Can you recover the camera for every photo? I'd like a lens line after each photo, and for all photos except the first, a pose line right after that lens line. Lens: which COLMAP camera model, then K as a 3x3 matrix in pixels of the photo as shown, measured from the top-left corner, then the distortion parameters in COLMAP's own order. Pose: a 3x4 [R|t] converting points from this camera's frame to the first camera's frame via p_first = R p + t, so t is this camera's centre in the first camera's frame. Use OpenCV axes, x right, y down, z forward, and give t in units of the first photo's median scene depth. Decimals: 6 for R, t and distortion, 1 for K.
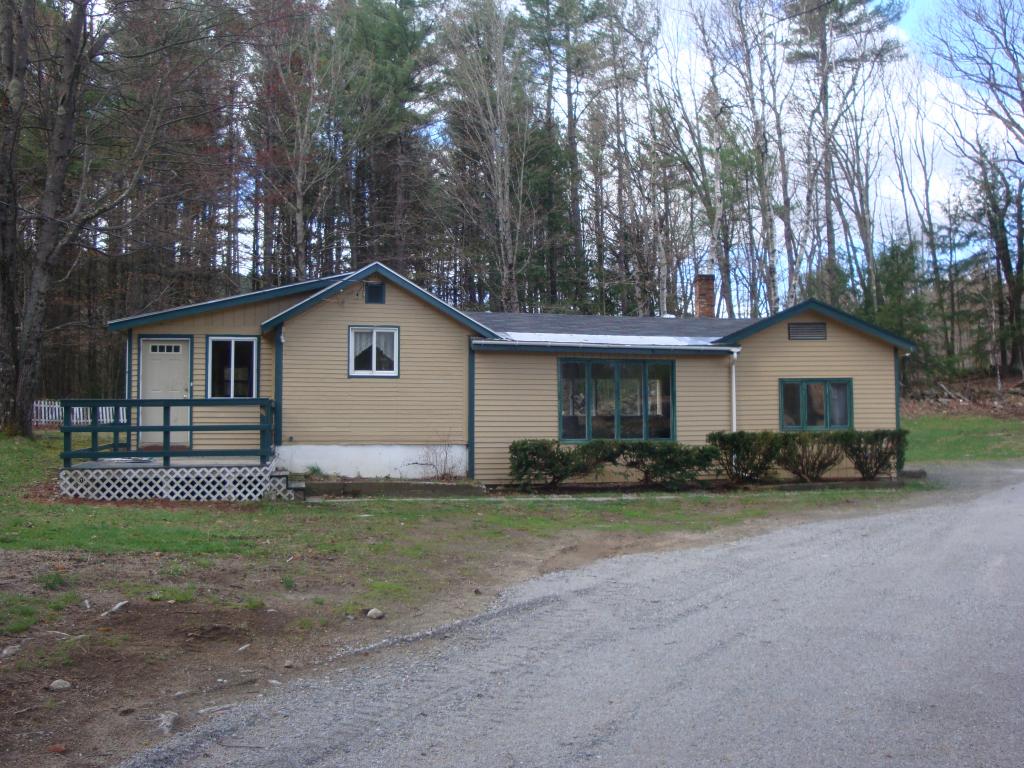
lens RADIAL K [[920.4, 0, 512.7], [0, 920.4, 368.3], [0, 0, 1]] dist [-0.162442, 0.151880]
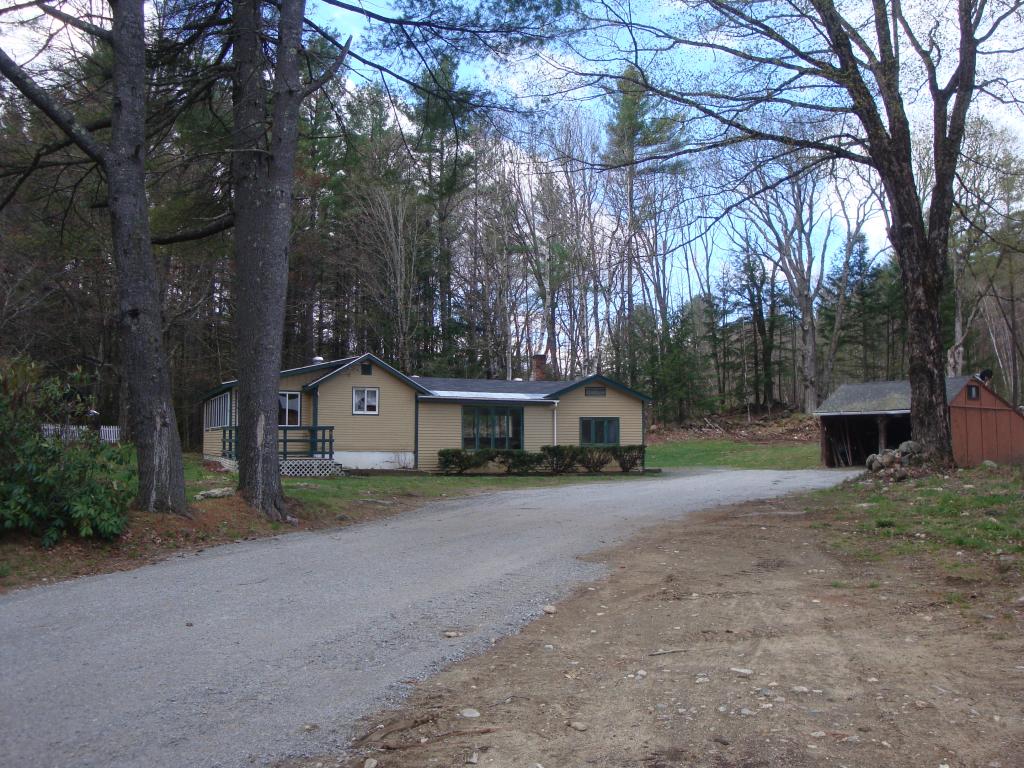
lens RADIAL K [[920.4, 0, 512.7], [0, 920.4, 368.3], [0, 0, 1]] dist [-0.162442, 0.151880]
pose [[0.982084, 0.019367, 0.187448, -0.073238], [-0.014009, 0.999456, -0.029869, -0.011697], [-0.187924, 0.026708, 0.981820, -0.308954]]
